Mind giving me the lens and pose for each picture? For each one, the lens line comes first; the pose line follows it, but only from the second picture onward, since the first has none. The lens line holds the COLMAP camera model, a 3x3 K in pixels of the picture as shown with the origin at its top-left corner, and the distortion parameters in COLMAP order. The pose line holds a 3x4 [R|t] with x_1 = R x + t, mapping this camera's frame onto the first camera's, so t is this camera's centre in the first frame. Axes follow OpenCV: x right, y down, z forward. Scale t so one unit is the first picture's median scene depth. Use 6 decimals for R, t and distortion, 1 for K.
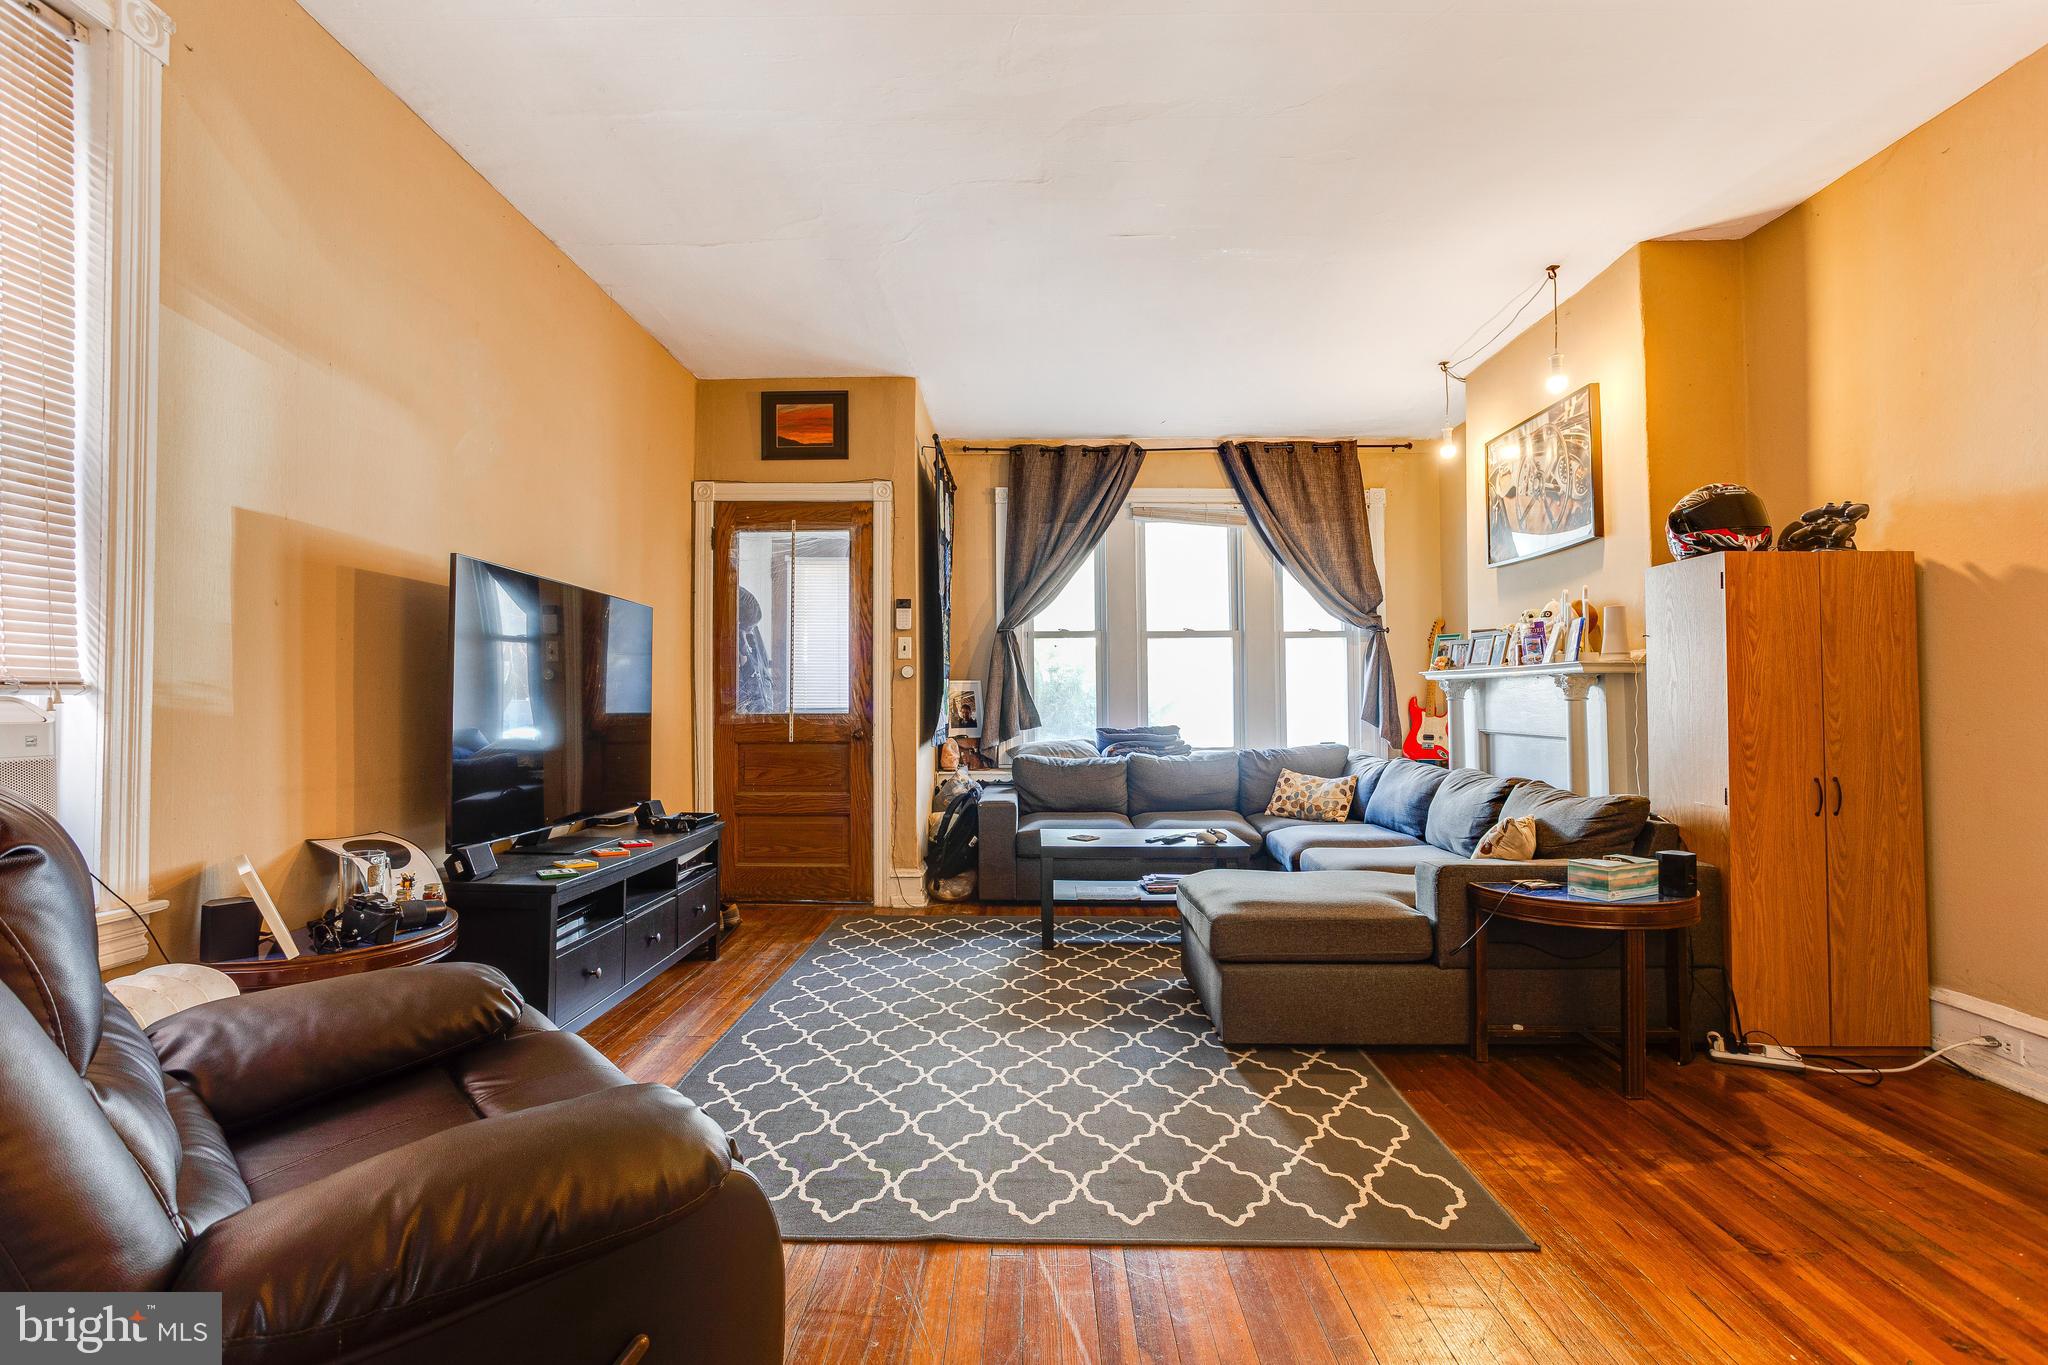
lens RADIAL K [[981.5, 0, 1017.8], [0, 981.5, 684.1], [0, 0, 1]] dist [-0.041014, 0.018145]
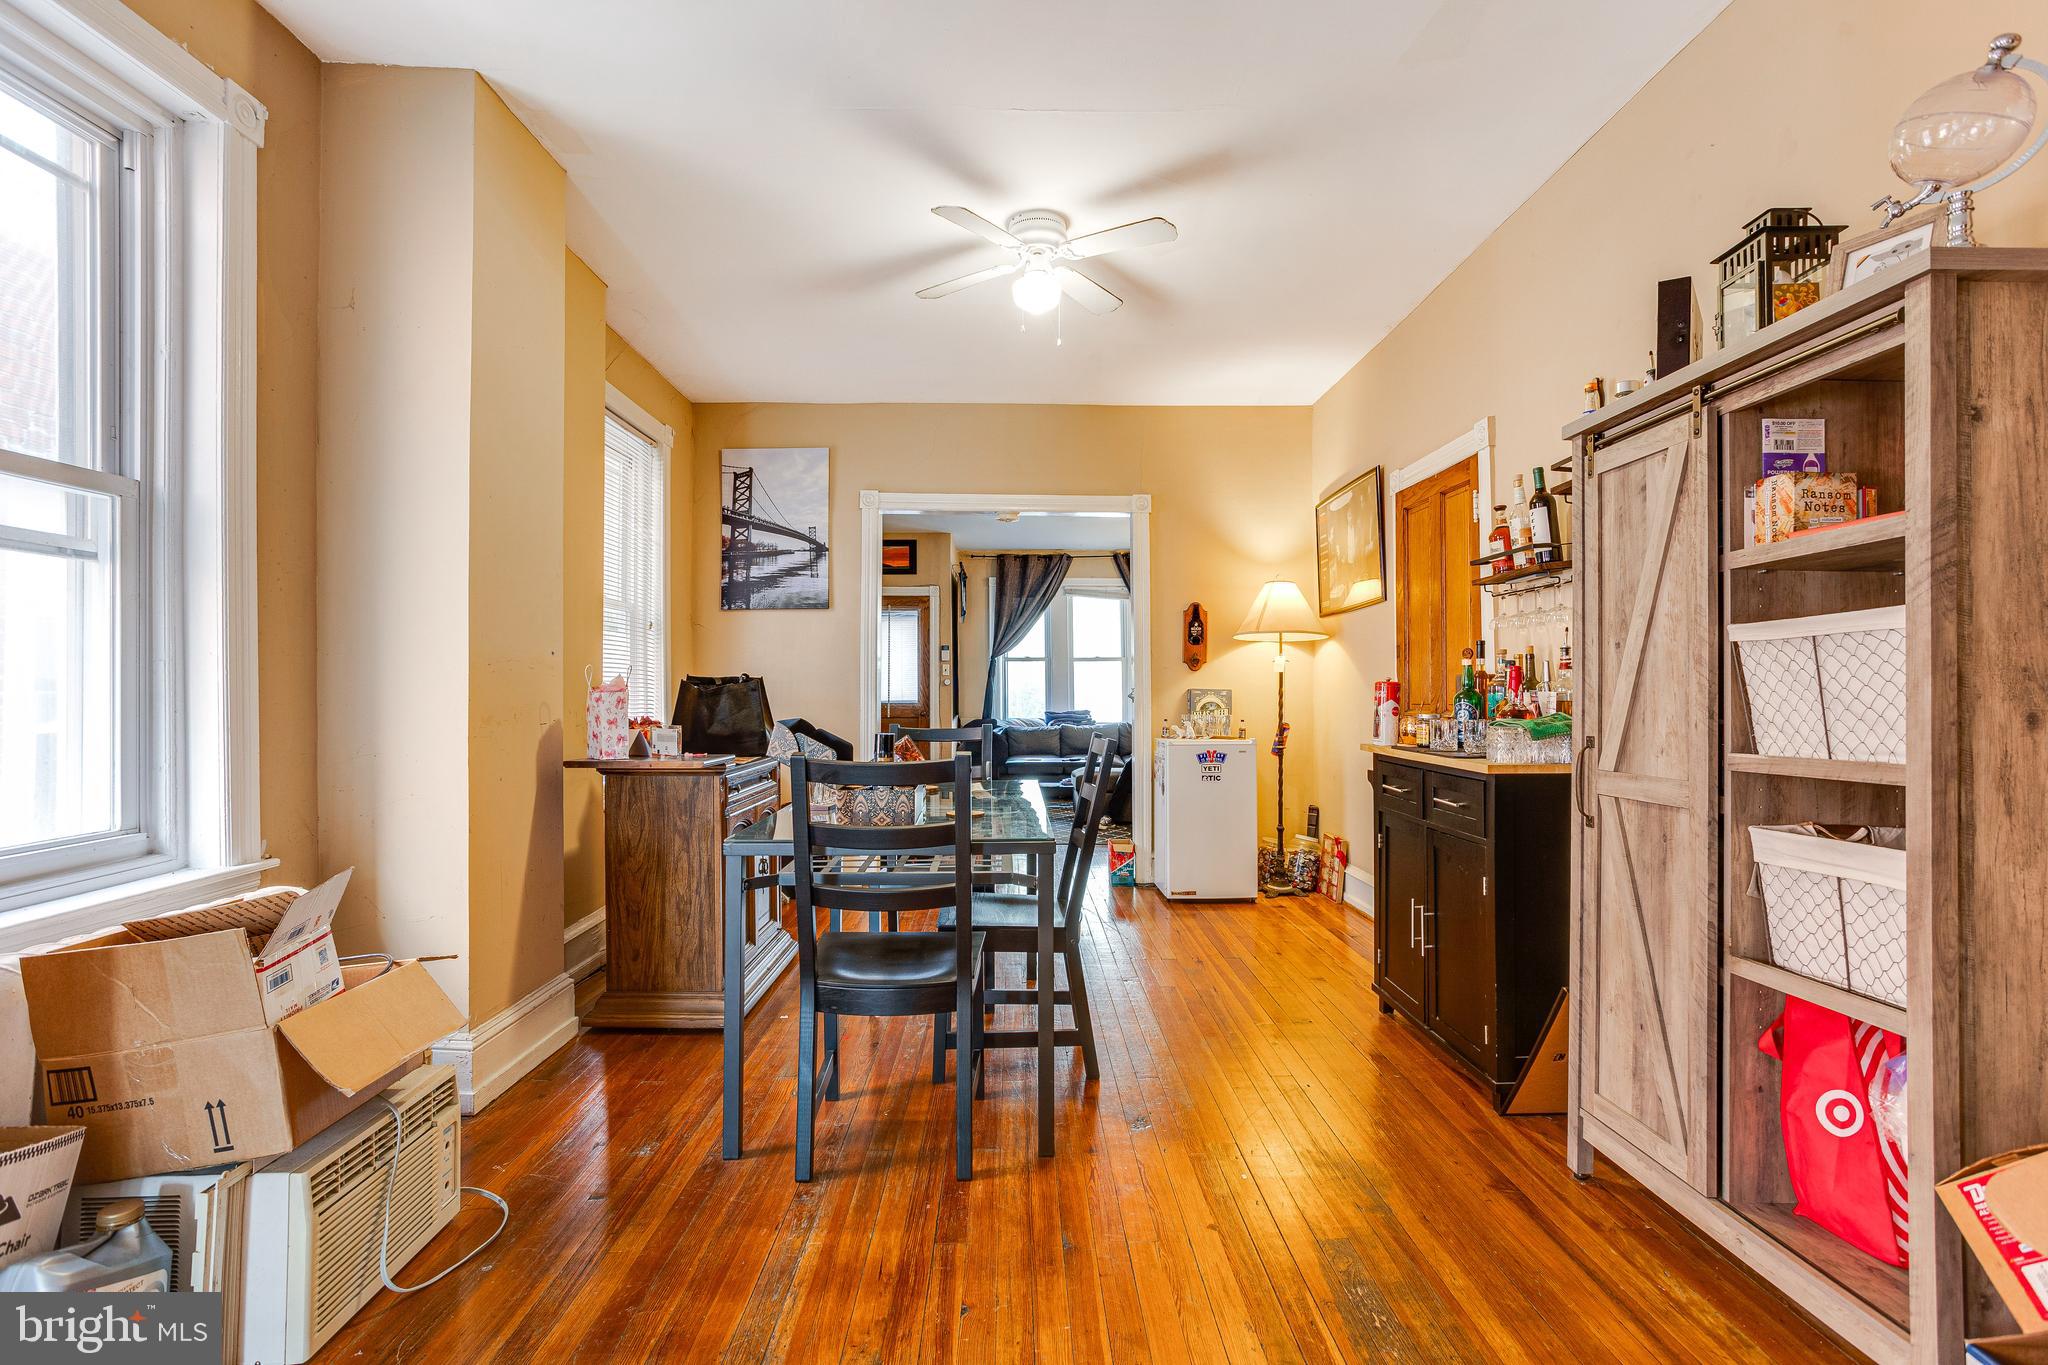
lens RADIAL K [[981.5, 0, 1021.9], [0, 981.5, 690.0], [0, 0, 1]] dist [-0.041014, 0.018145]
pose [[0.999580, -0.002755, 0.028844, -0.015437], [0.002567, 0.999975, 0.006553, -0.007034], [-0.028861, -0.006477, 0.999562, -0.810475]]
